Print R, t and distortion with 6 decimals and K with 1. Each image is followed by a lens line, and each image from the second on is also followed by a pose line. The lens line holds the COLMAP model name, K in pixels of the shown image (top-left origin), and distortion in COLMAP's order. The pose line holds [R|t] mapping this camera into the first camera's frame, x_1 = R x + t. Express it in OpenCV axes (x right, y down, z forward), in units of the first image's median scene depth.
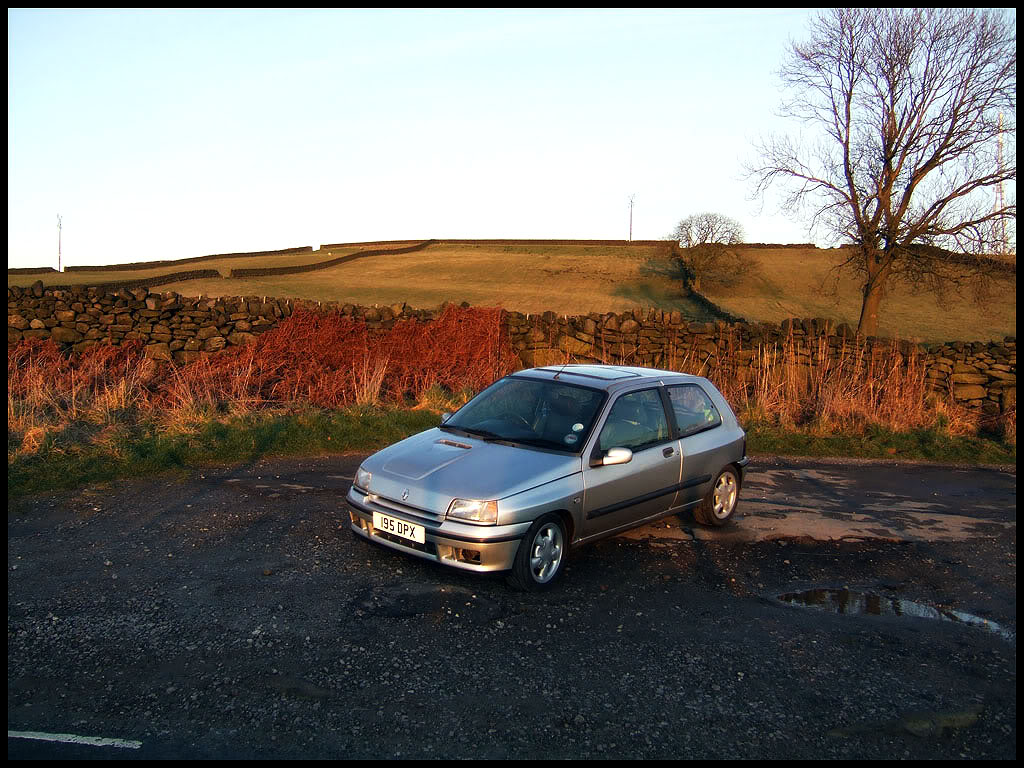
lens RADIAL K [[976.0, 0, 508.3], [0, 976.0, 384.8], [0, 0, 1]] dist [-0.101211, 0.000000]
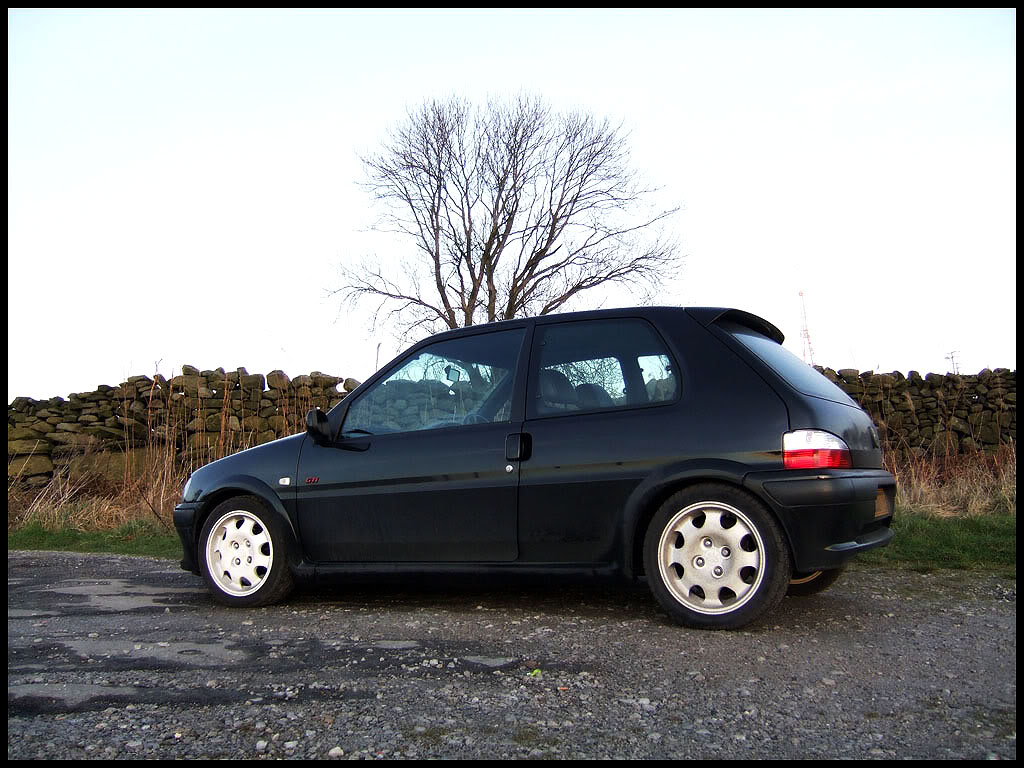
lens RADIAL K [[976.0, 0, 514.7], [0, 976.0, 392.8], [0, 0, 1]] dist [-0.101211, 0.000000]
pose [[0.986547, -0.062361, 0.151118, 0.757500], [0.087311, 0.982497, -0.164551, 0.104322], [-0.138211, 0.175531, 0.974724, 0.268039]]
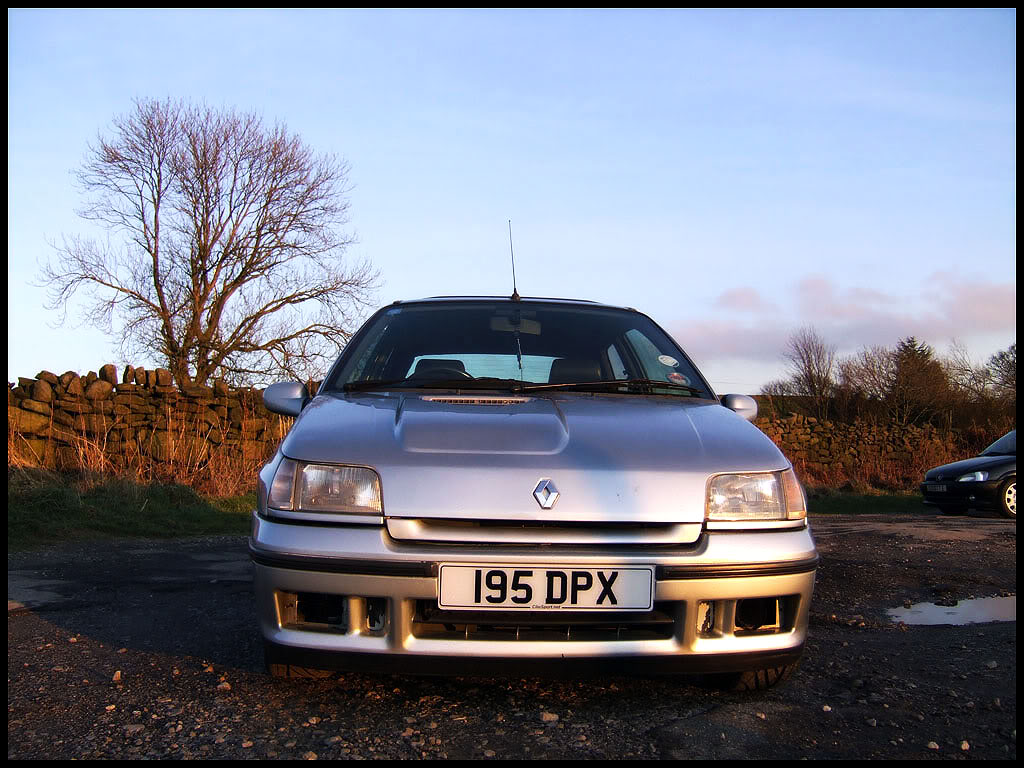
lens RADIAL K [[976.0, 0, 510.8], [0, 976.0, 393.9], [0, 0, 1]] dist [-0.101211, 0.000000]
pose [[0.714377, -0.001638, 0.699759, -0.154797], [0.103699, 0.989204, -0.103549, 0.046970], [-0.692034, 0.146537, 0.706835, 0.313943]]
